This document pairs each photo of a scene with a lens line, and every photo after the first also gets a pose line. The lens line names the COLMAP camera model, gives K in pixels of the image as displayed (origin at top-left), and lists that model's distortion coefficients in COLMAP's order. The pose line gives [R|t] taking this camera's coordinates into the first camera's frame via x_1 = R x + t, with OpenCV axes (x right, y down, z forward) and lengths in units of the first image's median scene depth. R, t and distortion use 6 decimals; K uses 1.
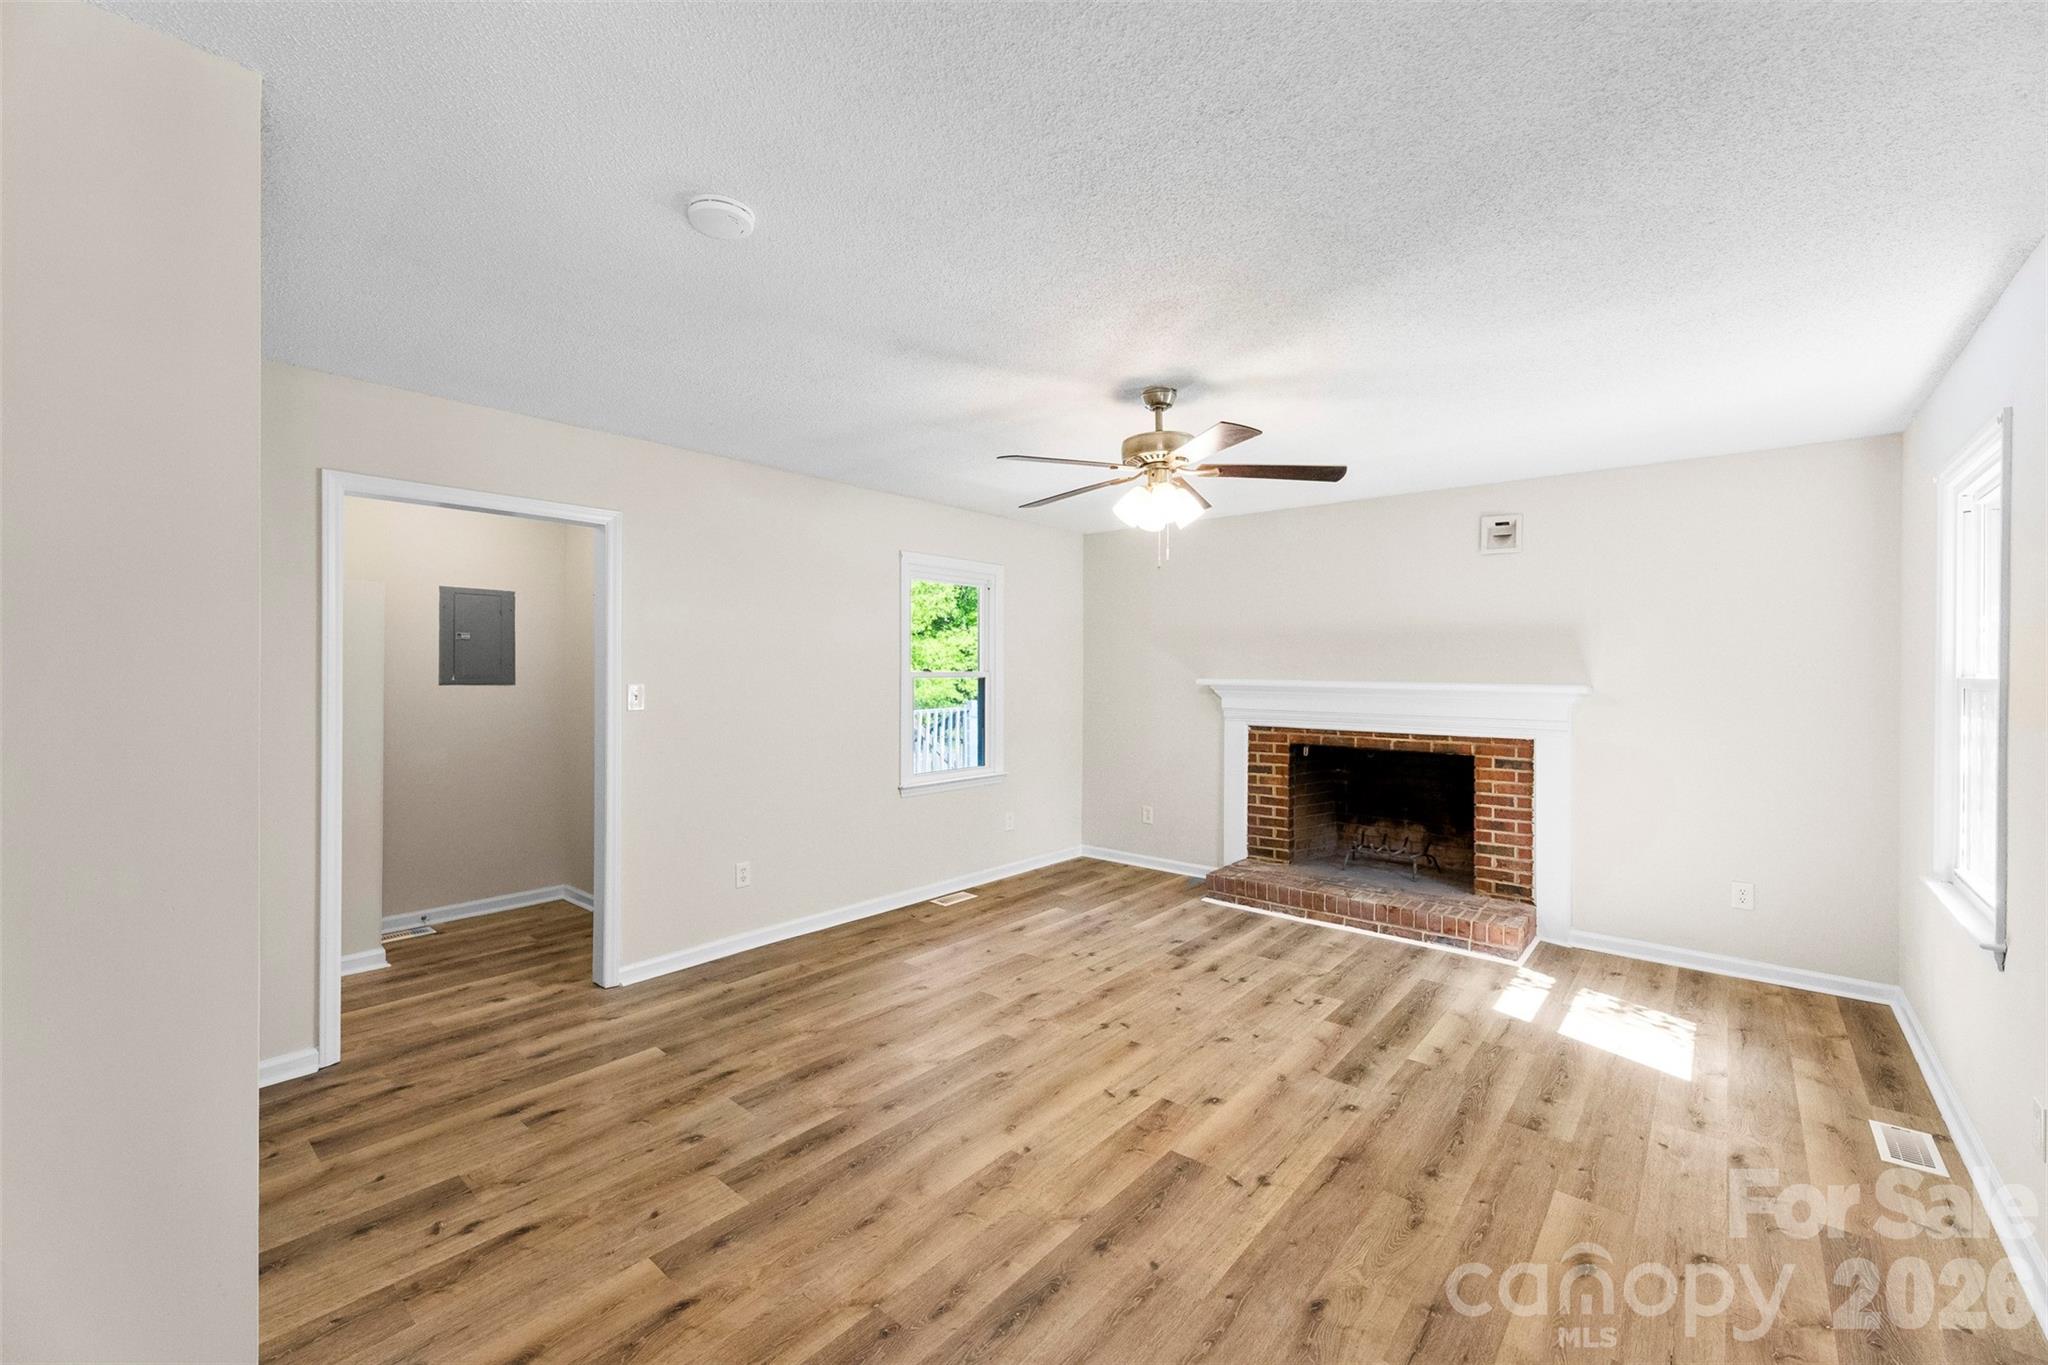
lens RADIAL K [[832.1, 0, 1023.6], [0, 832.1, 671.8], [0, 0, 1]] dist [-0.001237, -0.000231]
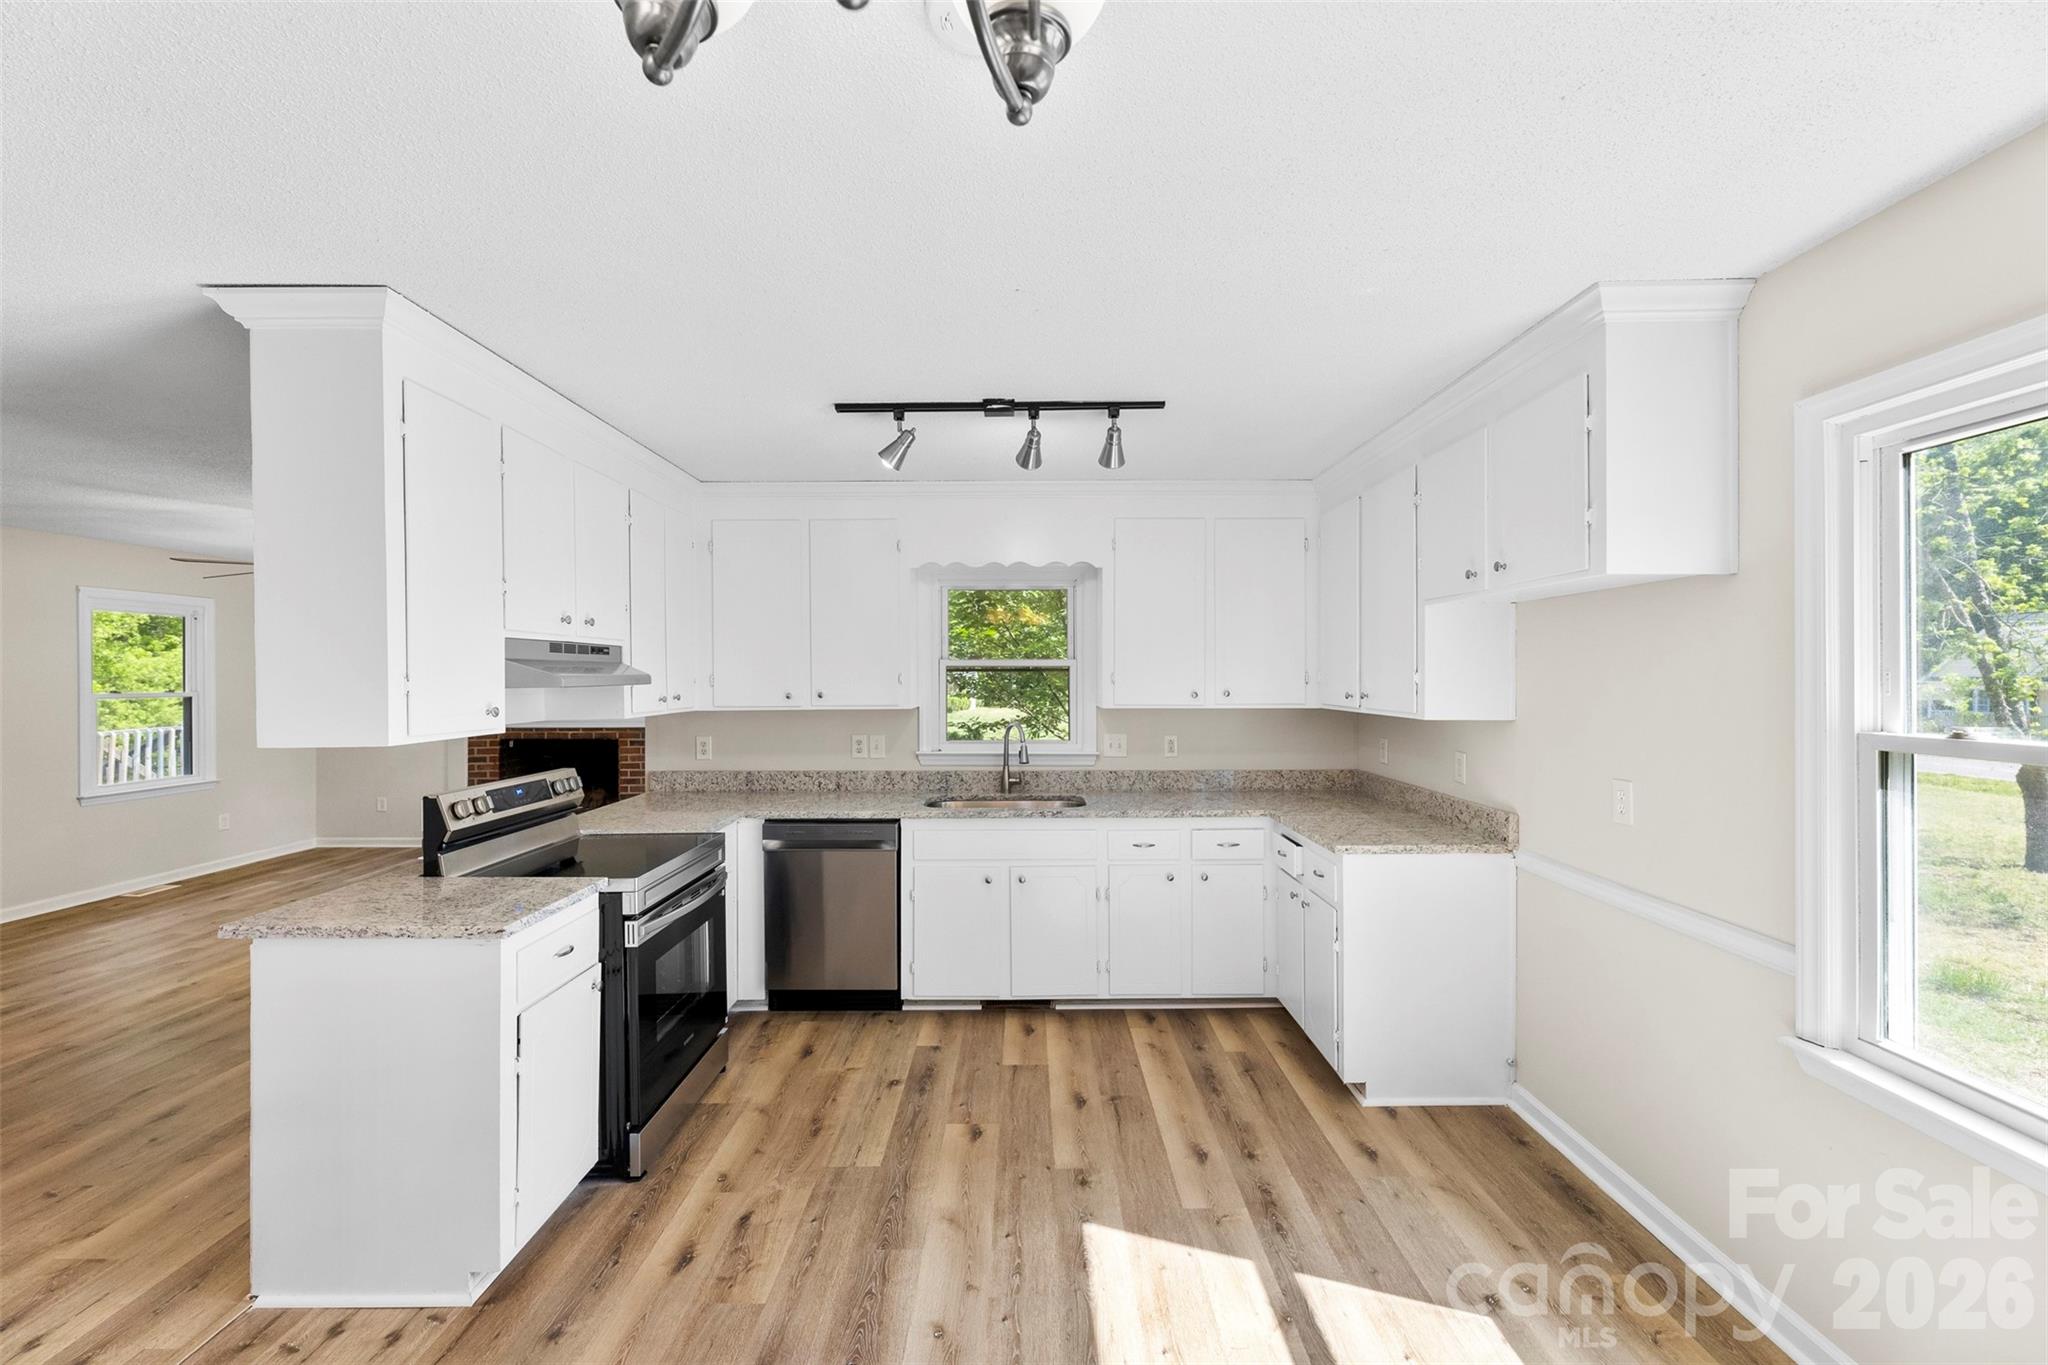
lens RADIAL K [[826.3, 0, 1026.3], [0, 826.3, 674.4], [0, 0, 1]] dist [0.000066, 0.000086]
pose [[0.761583, -0.003778, 0.648057, 0.159451], [0.007734, 0.999965, -0.003259, -0.019018], [-0.648022, 0.007494, 0.761585, -1.058395]]
